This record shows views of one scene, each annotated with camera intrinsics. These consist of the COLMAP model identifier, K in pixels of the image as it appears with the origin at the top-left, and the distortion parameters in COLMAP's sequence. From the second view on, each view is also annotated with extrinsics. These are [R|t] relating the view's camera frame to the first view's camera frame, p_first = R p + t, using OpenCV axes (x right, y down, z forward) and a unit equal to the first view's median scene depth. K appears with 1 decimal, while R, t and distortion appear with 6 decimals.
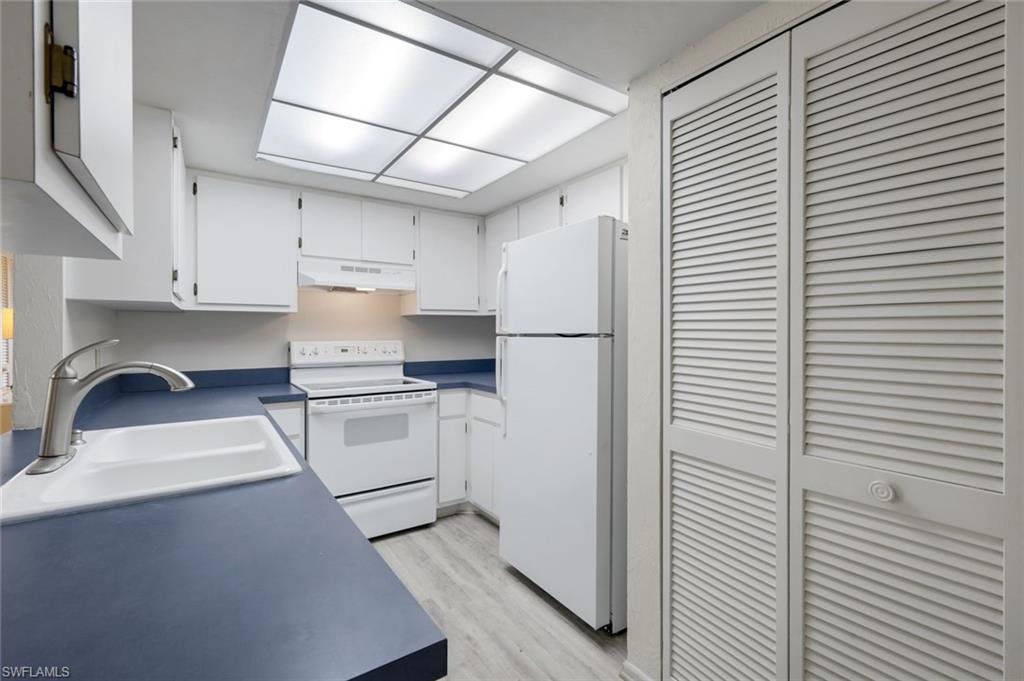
lens RADIAL K [[453.3, 0, 513.6], [0, 453.3, 335.0], [0, 0, 1]] dist [0.013030, -0.000057]
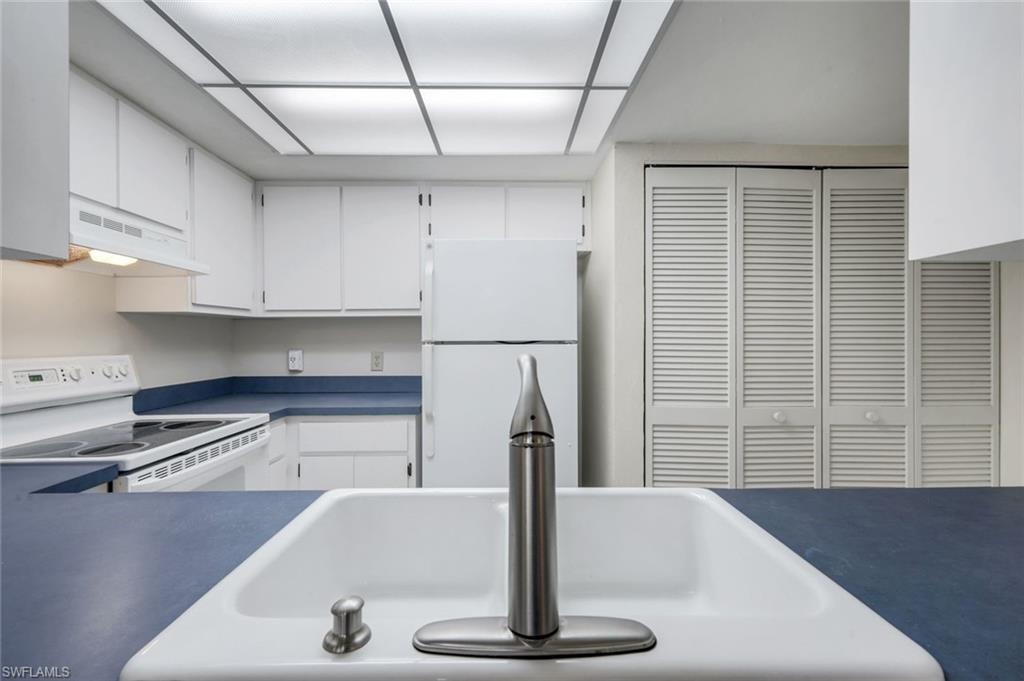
lens RADIAL K [[453.3, 0, 508.9], [0, 453.3, 340.6], [0, 0, 1]] dist [0.013030, -0.000057]
pose [[0.547117, -0.004118, 0.837046, -0.566033], [0.007592, 0.999971, -0.000043, -0.002815], [-0.837022, 0.006379, 0.547133, 0.325992]]
